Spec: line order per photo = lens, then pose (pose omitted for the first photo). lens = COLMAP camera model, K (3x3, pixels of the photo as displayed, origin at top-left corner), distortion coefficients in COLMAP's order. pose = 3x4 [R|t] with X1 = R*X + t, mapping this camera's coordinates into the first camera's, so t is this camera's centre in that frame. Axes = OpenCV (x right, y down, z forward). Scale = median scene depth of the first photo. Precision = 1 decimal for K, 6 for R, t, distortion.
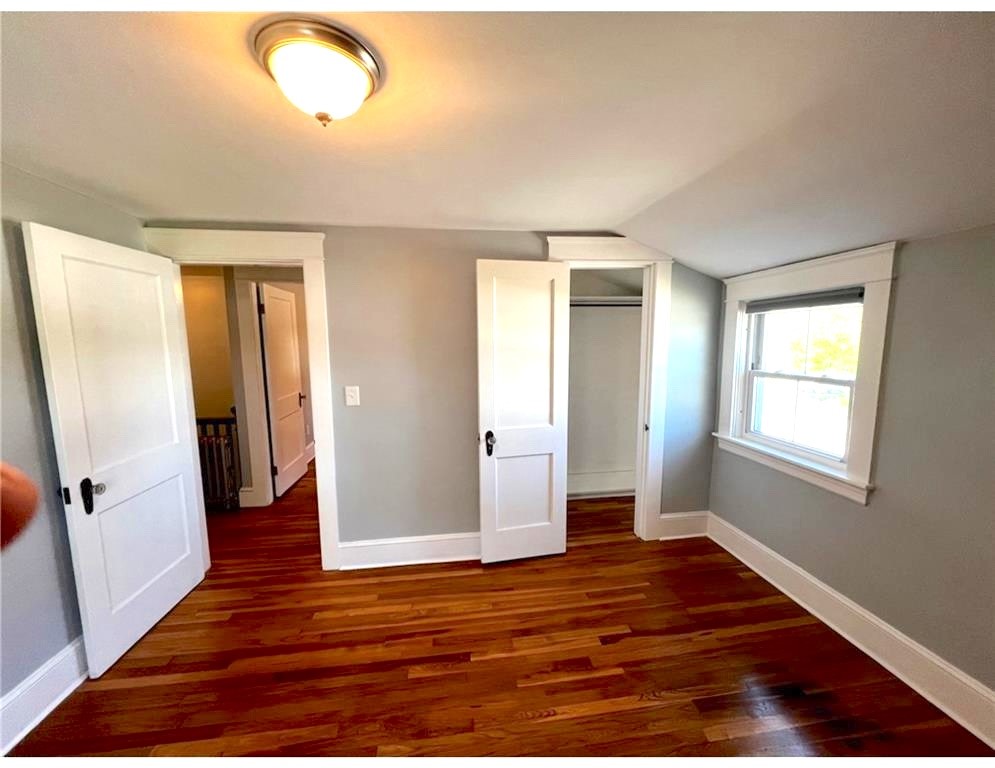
lens RADIAL K [[399.0, 0, 498.6], [0, 399.0, 384.9], [0, 0, 1]] dist [0.000314, 0.000202]
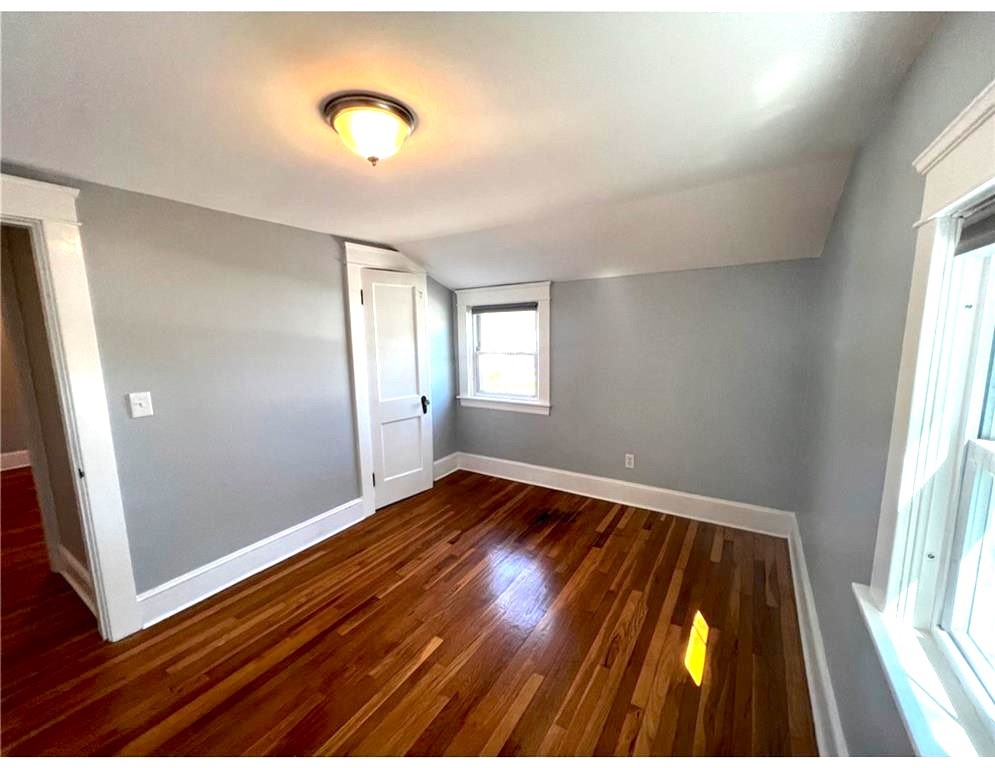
lens RADIAL K [[399.0, 0, 495.0], [0, 399.0, 385.8], [0, 0, 1]] dist [0.000314, 0.000202]
pose [[0.644226, -0.107398, 0.757257, -0.565606], [0.100918, 0.993372, 0.055030, 0.019808], [-0.758148, 0.040969, 0.650795, -0.056795]]
